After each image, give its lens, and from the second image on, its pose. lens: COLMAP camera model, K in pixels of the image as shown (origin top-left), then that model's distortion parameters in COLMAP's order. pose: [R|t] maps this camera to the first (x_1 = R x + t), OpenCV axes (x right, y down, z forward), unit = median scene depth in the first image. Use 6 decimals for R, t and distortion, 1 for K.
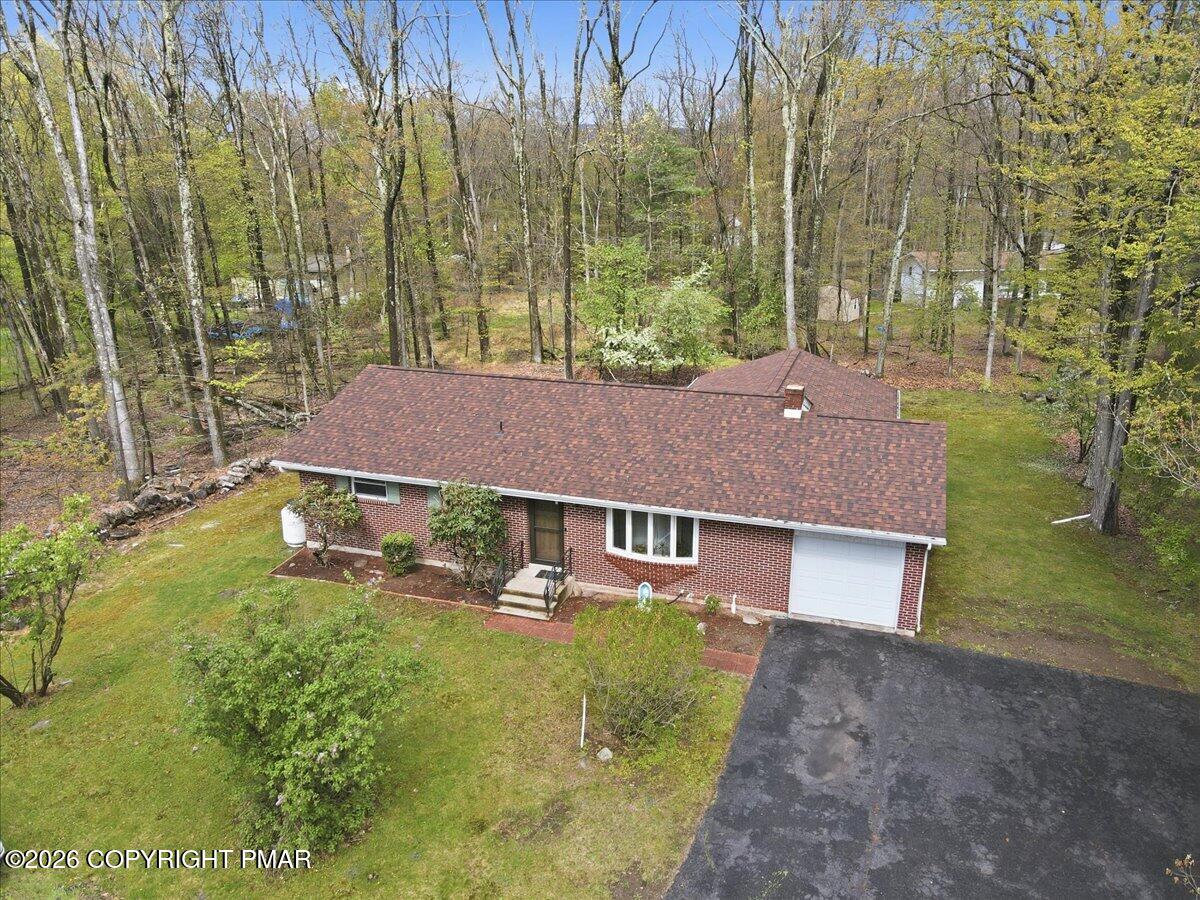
lens RADIAL K [[883.0, 0, 605.9], [0, 883.0, 447.4], [0, 0, 1]] dist [-0.010027, 0.047212]
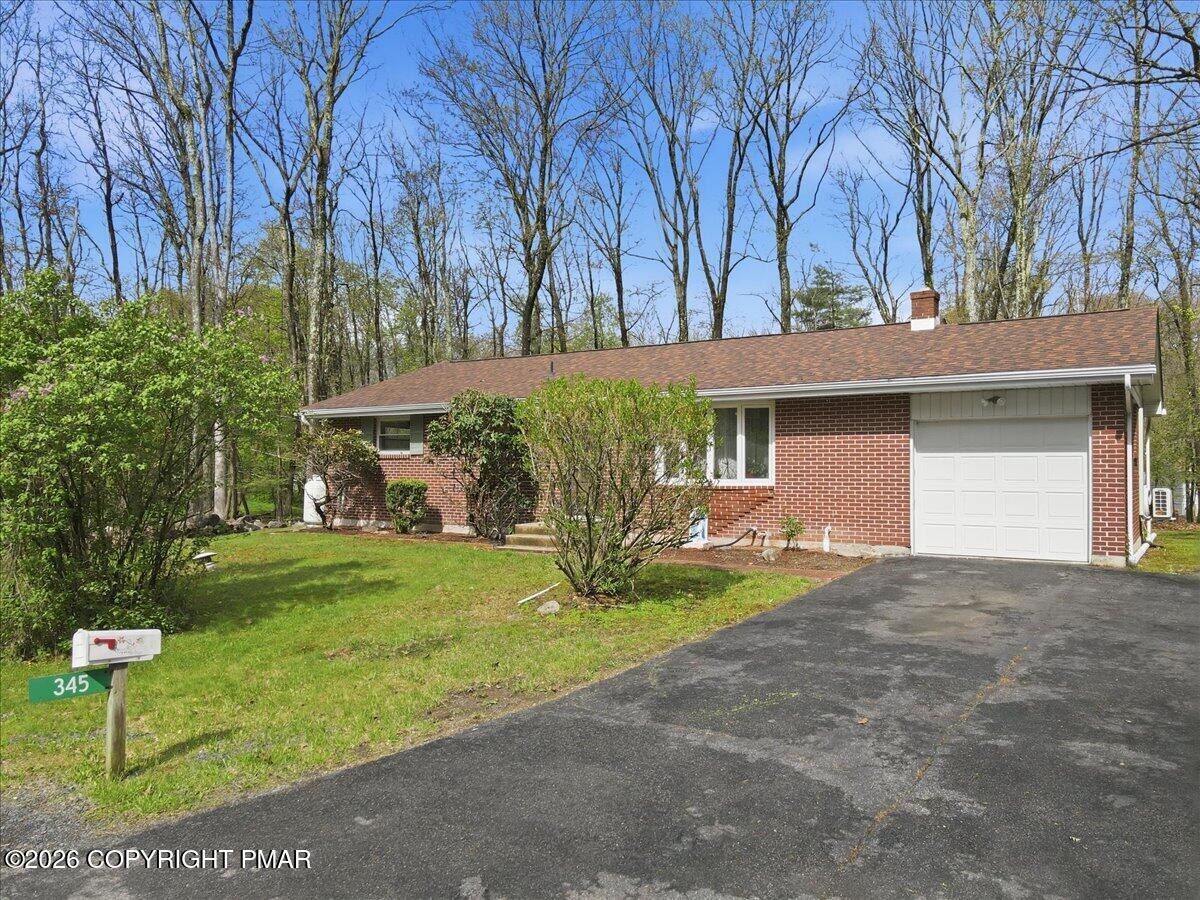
lens RADIAL K [[883.0, 0, 605.9], [0, 883.0, 447.4], [0, 0, 1]] dist [-0.010027, 0.047212]
pose [[0.970122, 0.001659, -0.242613, 0.139579], [-0.080228, 0.945915, -0.314336, 0.325020], [0.228970, 0.324409, 0.917786, 0.310719]]
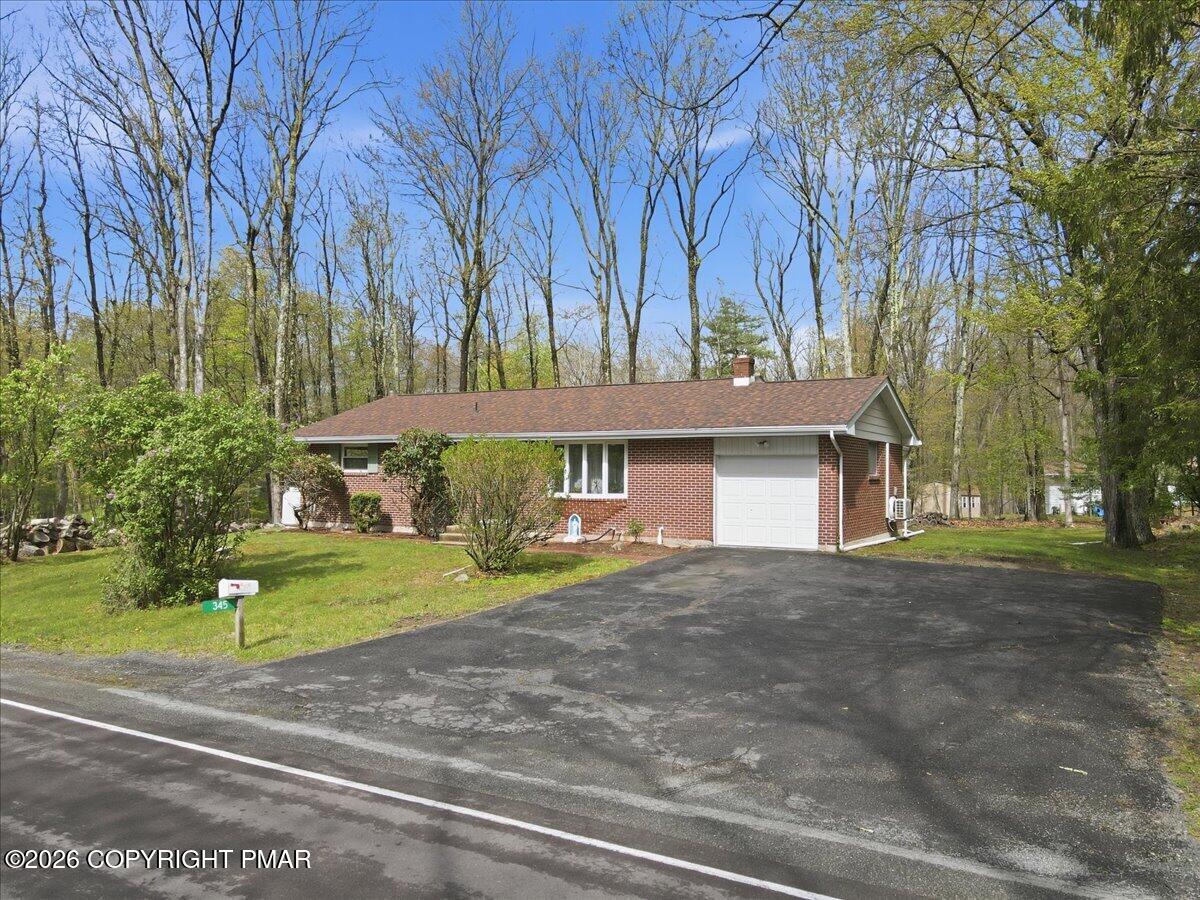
lens RADIAL K [[883.0, 0, 605.9], [0, 883.0, 447.4], [0, 0, 1]] dist [-0.010027, 0.047212]
pose [[0.982799, 0.003850, -0.184638, 0.257774], [-0.063253, 0.946328, -0.316957, 0.386611], [0.173508, 0.323184, 0.930294, 0.041479]]
